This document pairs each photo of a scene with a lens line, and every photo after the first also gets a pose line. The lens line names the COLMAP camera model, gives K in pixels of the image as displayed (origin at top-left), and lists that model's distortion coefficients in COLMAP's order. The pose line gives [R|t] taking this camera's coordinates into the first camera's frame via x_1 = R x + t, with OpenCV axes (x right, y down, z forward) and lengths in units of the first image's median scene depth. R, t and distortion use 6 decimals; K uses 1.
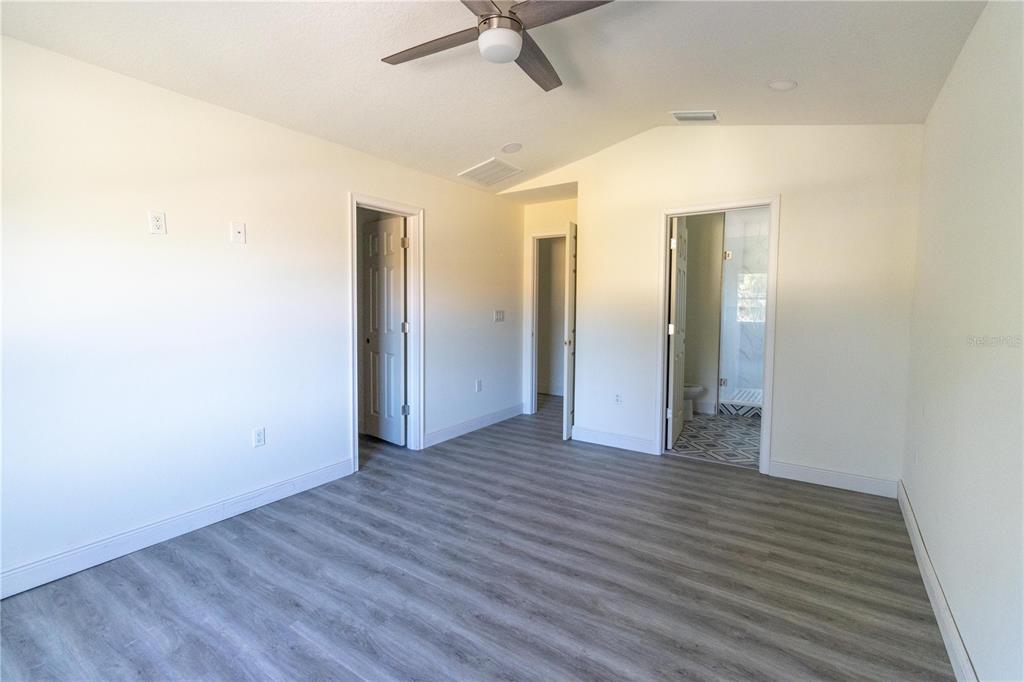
lens RADIAL K [[464.0, 0, 515.0], [0, 464.0, 332.3], [0, 0, 1]] dist [0.000290, -0.000045]
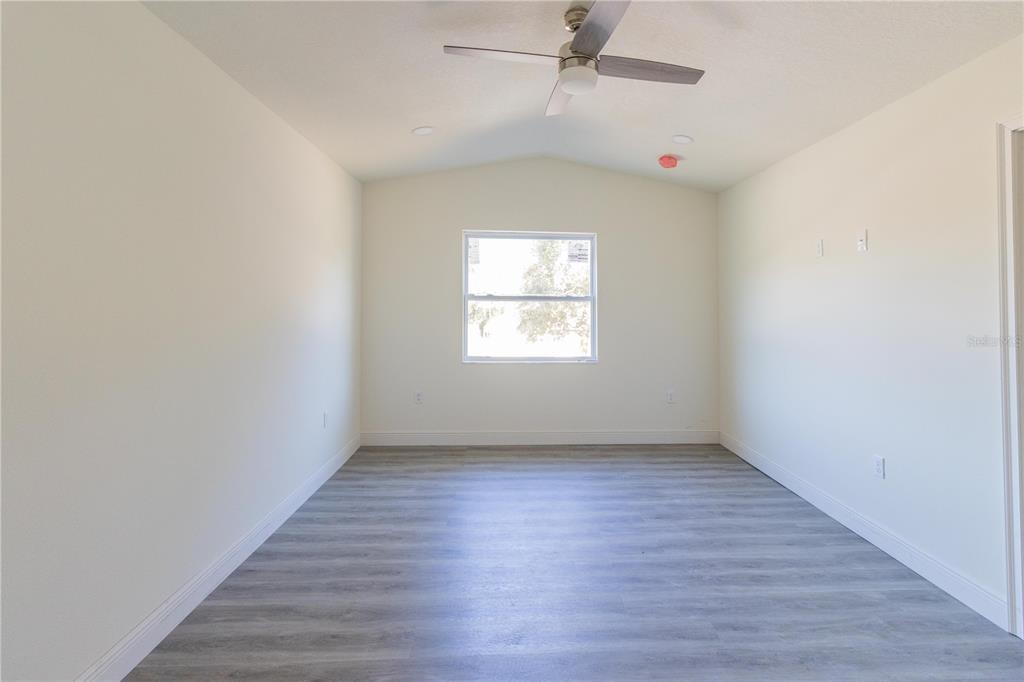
lens RADIAL K [[464.0, 0, 515.0], [0, 464.0, 332.3], [0, 0, 1]] dist [0.000290, -0.000045]
pose [[-0.811726, 0.022494, -0.583605, 0.535280], [-0.050338, 0.992845, 0.108281, -0.085521], [0.581865, 0.117272, -0.804786, 1.379813]]
